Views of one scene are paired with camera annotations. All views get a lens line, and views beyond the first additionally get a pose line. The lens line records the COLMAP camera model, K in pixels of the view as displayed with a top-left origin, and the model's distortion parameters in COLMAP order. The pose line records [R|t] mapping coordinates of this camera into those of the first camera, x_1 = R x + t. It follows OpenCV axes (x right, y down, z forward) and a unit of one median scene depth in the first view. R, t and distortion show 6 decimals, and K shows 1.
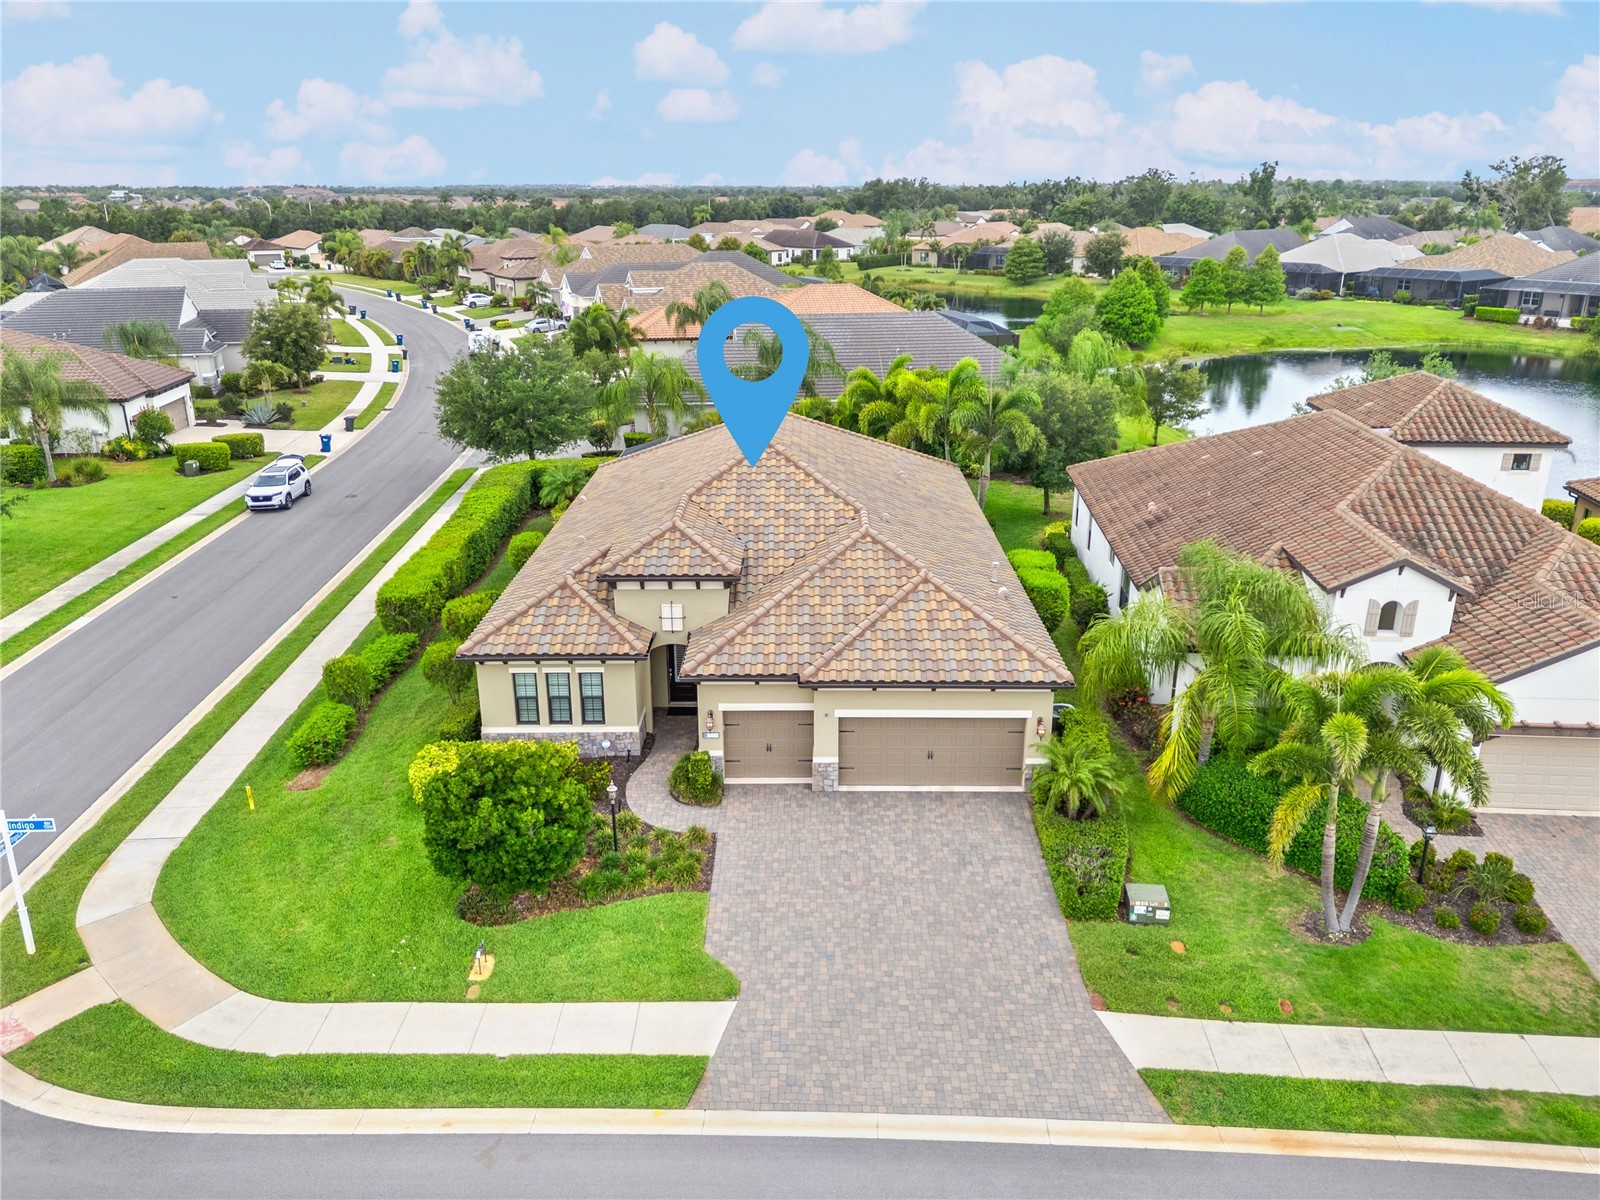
lens RADIAL K [[1175.4, 0, 800.0], [0, 1175.4, 600.0], [0, 0, 1]] dist [0.074555, -0.076898]
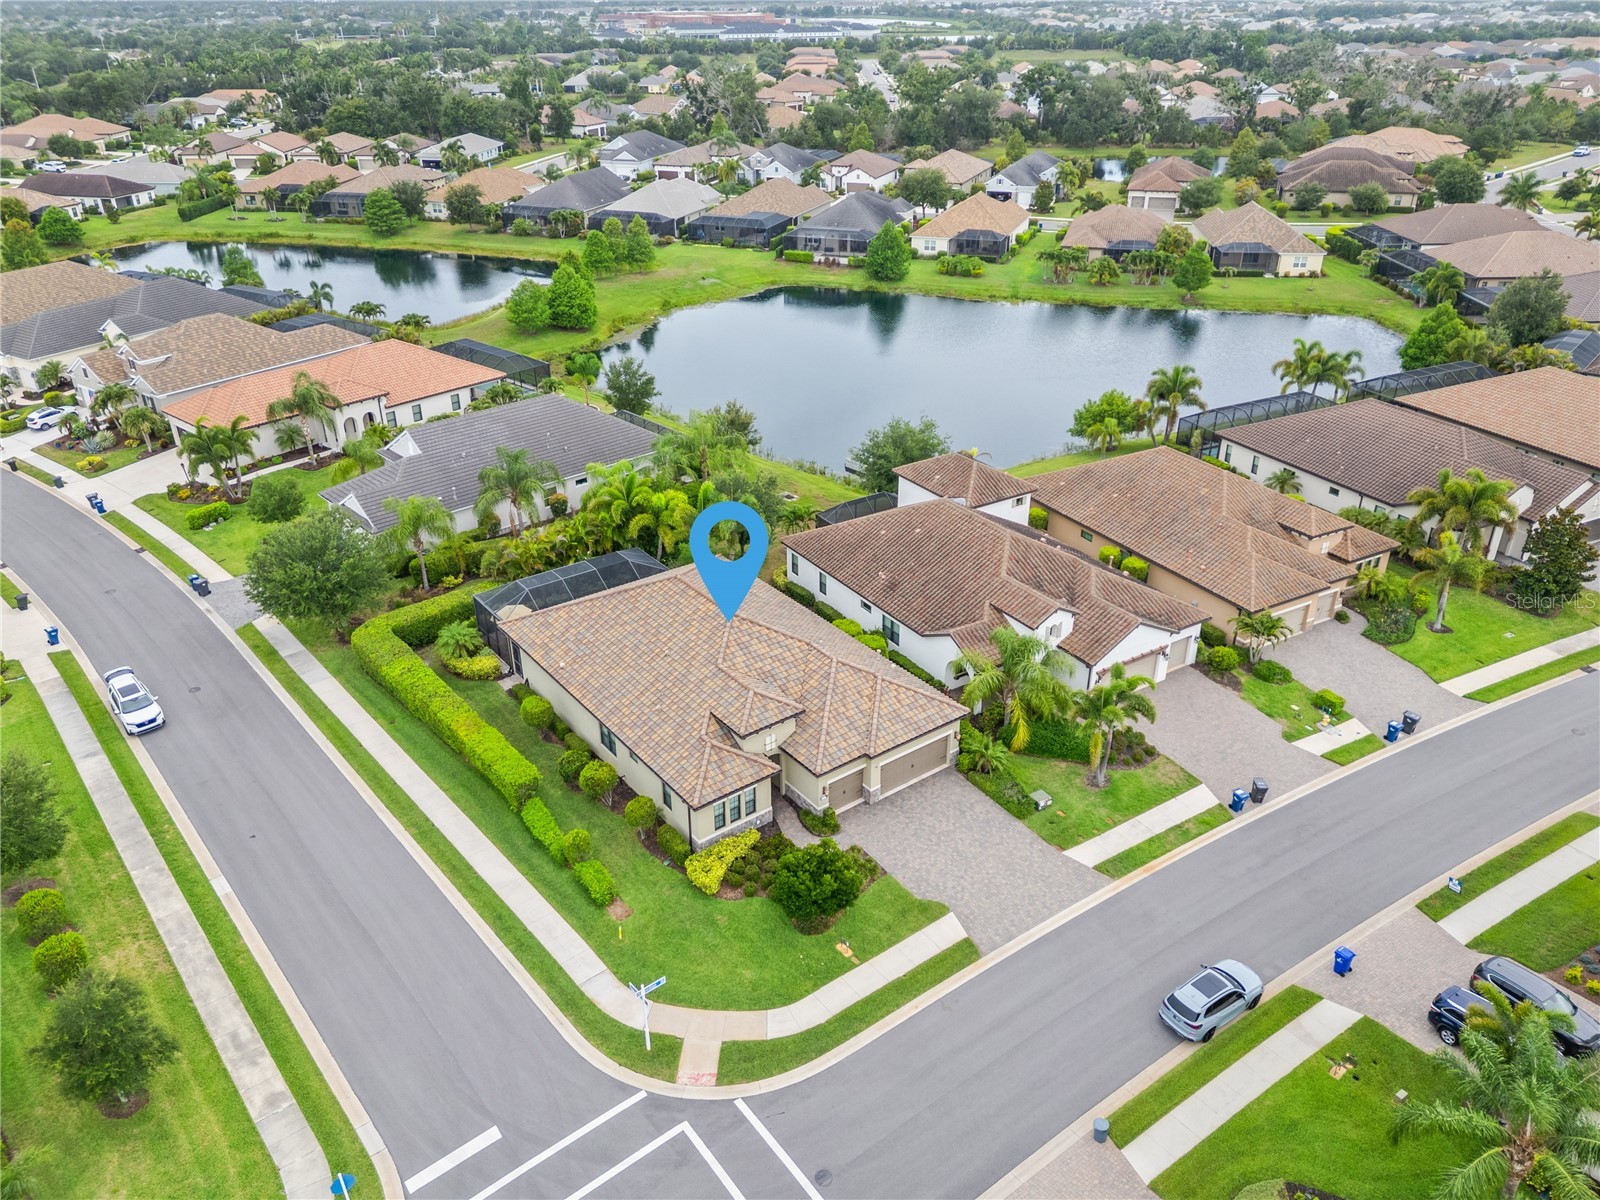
lens RADIAL K [[1166.4, 0, 800.4], [0, 1166.4, 585.6], [0, 0, 1]] dist [0.085615, -0.096804]
pose [[0.797870, -0.275094, 0.536401, -0.969870], [0.201736, 0.960348, 0.192444, -0.553302], [-0.568072, -0.045334, 0.821729, -0.483363]]
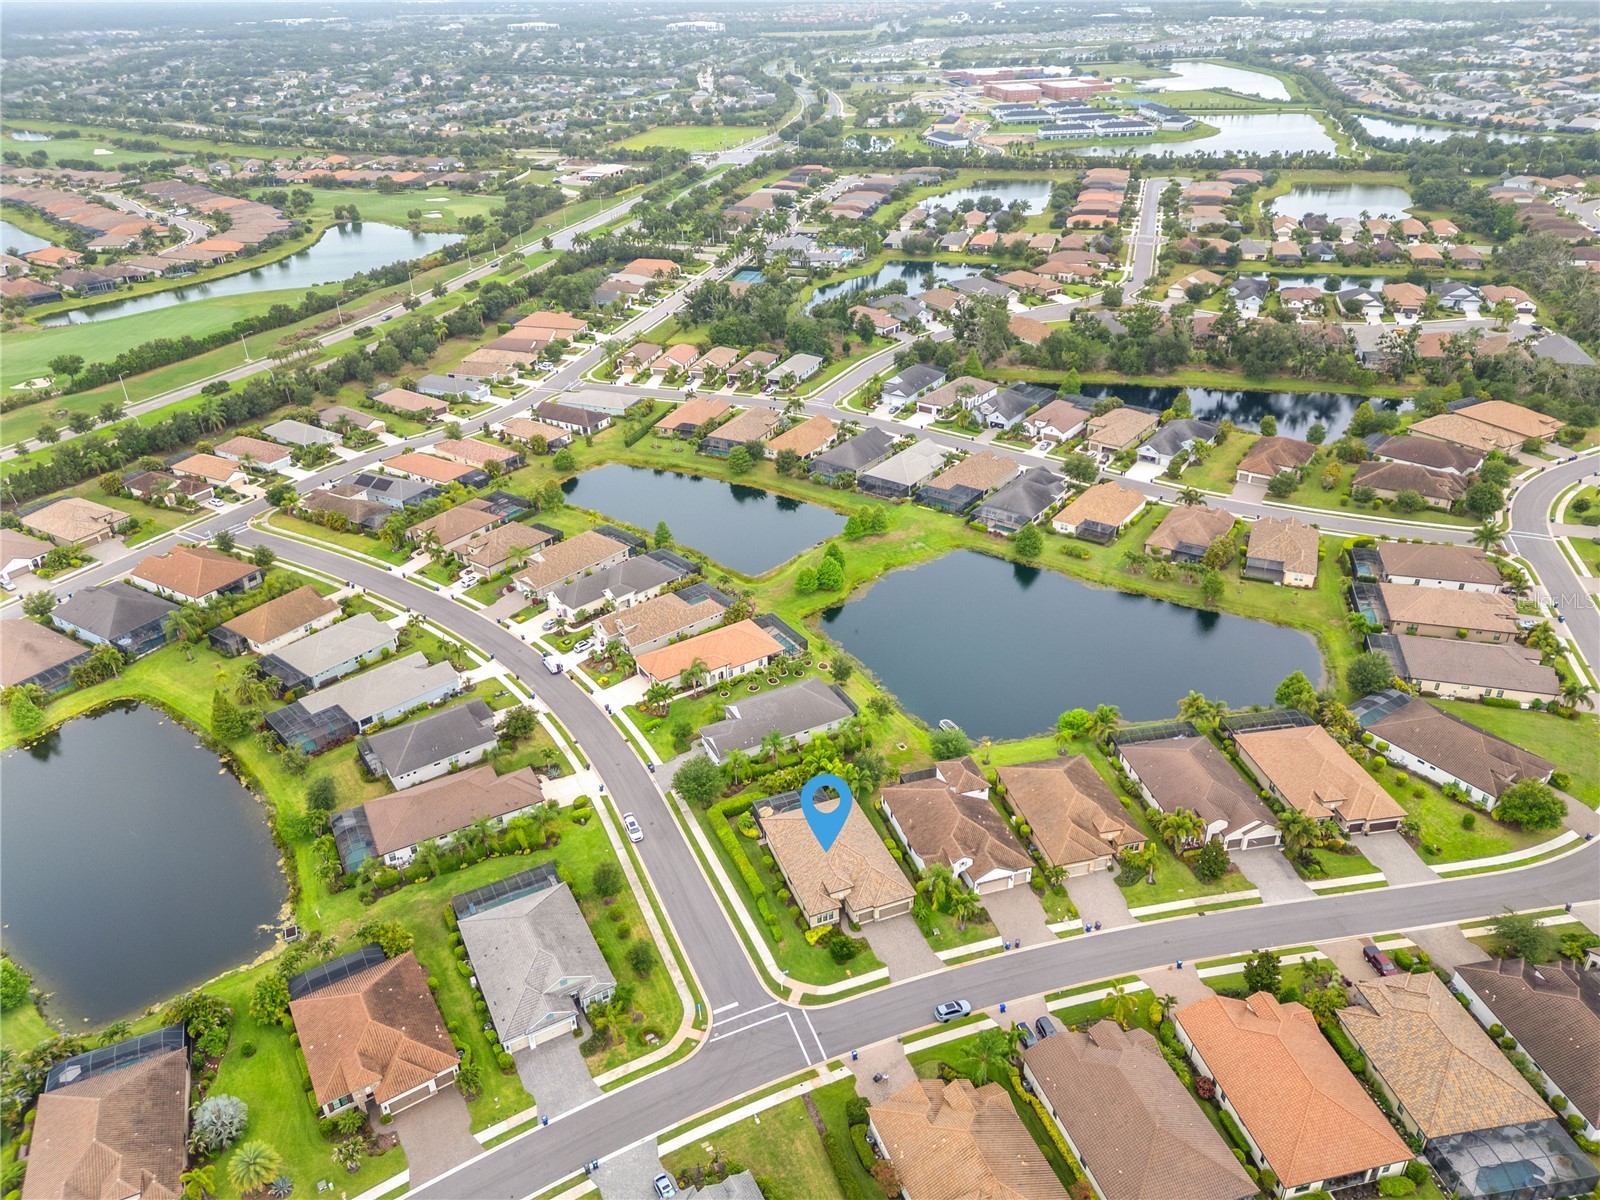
lens RADIAL K [[1125.2, 0, 805.0], [0, 1125.2, 601.9], [0, 0, 1]] dist [0.085232, -0.077397]
pose [[0.931264, -0.192262, 0.309488, -1.567746], [0.135972, 0.971462, 0.194351, -2.255444], [-0.338022, -0.138911, 0.930830, -3.443672]]
